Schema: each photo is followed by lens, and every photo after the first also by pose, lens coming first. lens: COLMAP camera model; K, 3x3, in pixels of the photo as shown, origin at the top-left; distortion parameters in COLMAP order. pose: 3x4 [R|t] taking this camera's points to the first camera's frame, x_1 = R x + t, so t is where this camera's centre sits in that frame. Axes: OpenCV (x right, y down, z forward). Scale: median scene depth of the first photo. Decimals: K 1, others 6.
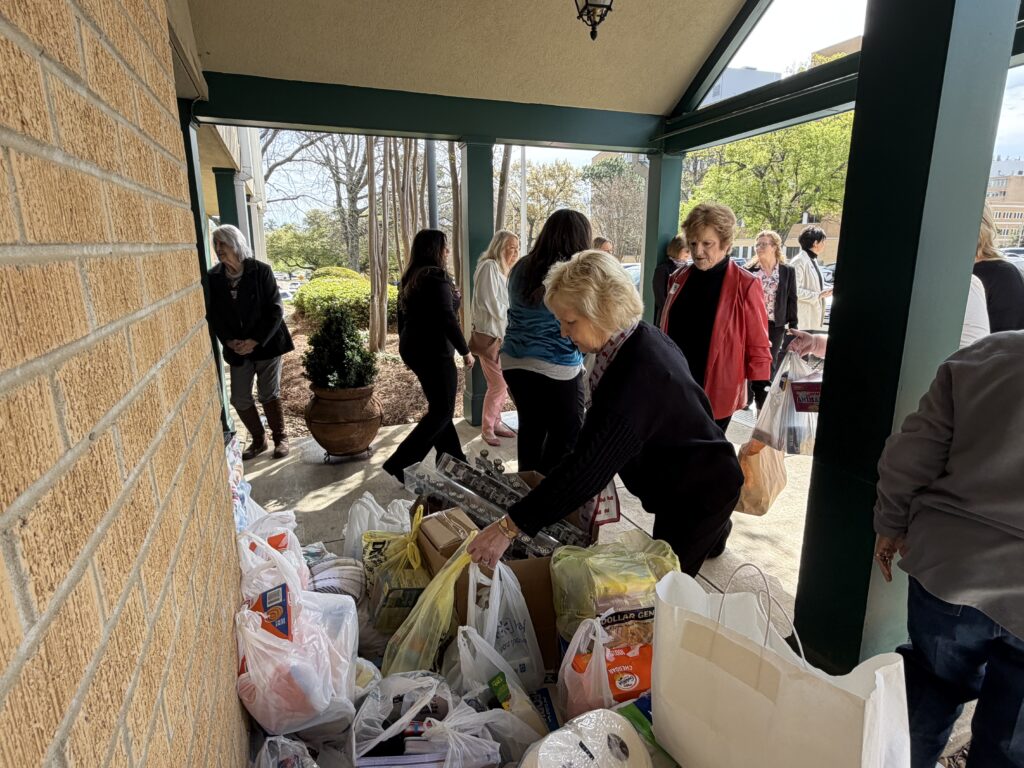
lens RADIAL K [[578.8, 0, 509.7], [0, 578.8, 376.0], [0, 0, 1]] dist [0.000616, -0.000315]
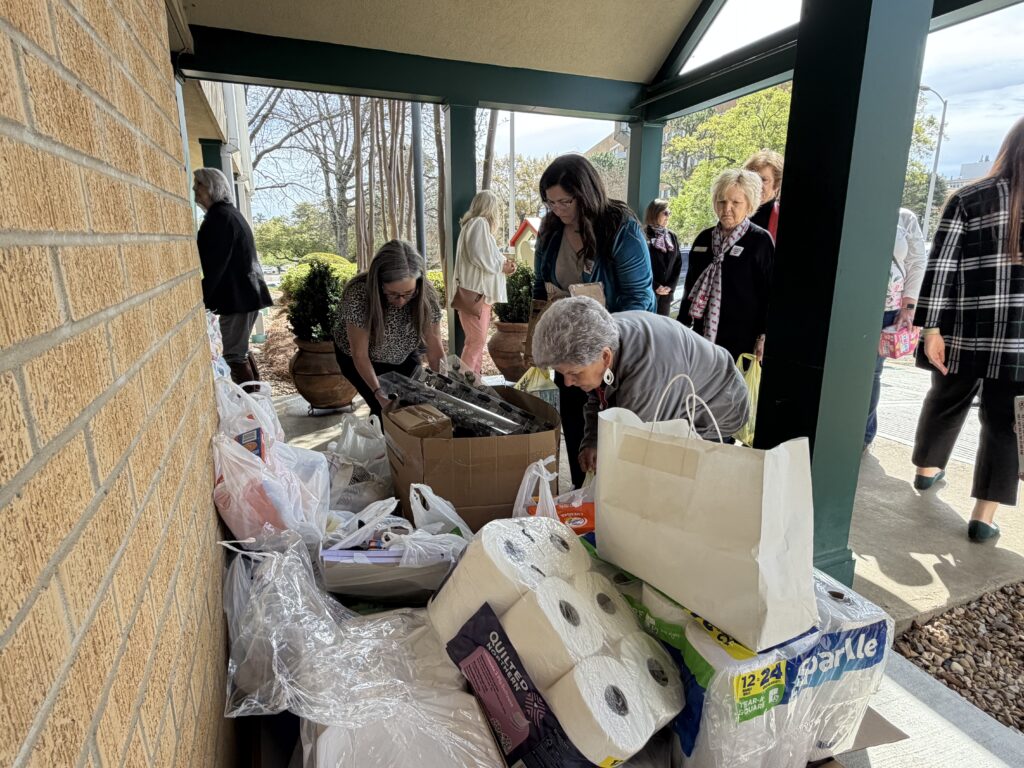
lens RADIAL K [[578.8, 0, 505.1], [0, 578.8, 379.7], [0, 0, 1]] dist [0.000616, -0.000315]
pose [[0.999930, 0.006223, 0.010092, 0.012957], [-0.006333, 0.999921, 0.010859, 0.057983], [-0.010023, -0.010922, 0.999890, -0.018309]]
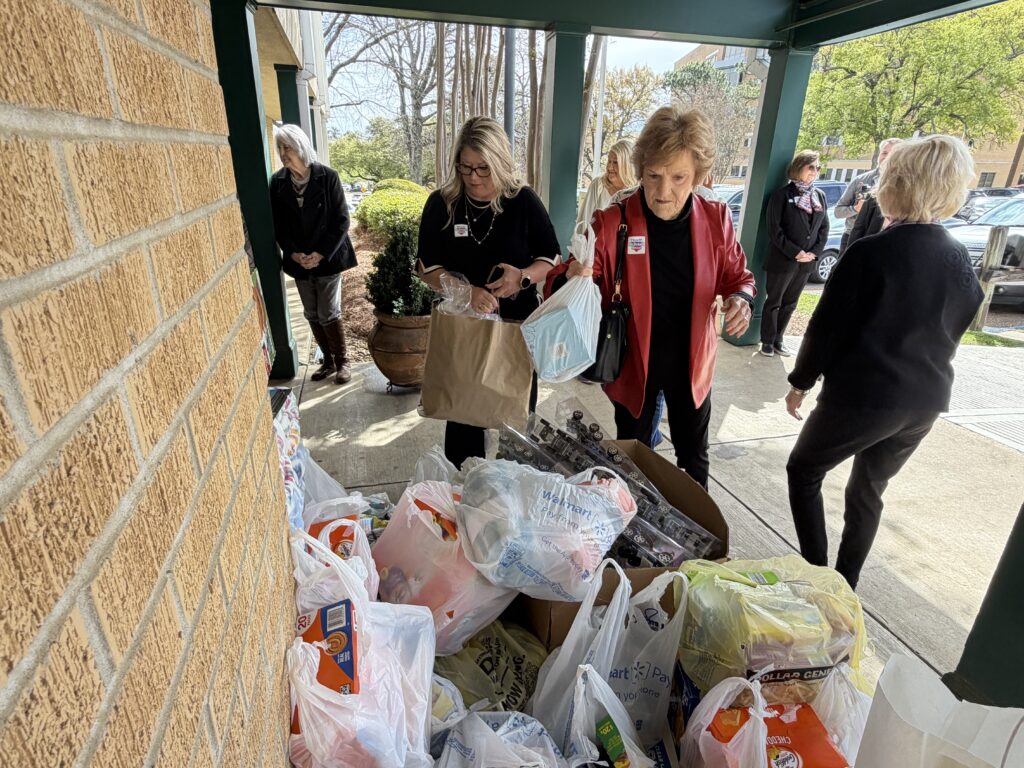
lens RADIAL K [[578.8, 0, 502.5], [0, 578.8, 384.2], [0, 0, 1]] dist [0.000616, -0.000315]
pose [[0.992727, 0.064769, -0.101483, -0.027848], [-0.049126, 0.987511, 0.149695, -0.012315], [0.109911, -0.143621, 0.983510, 0.067352]]
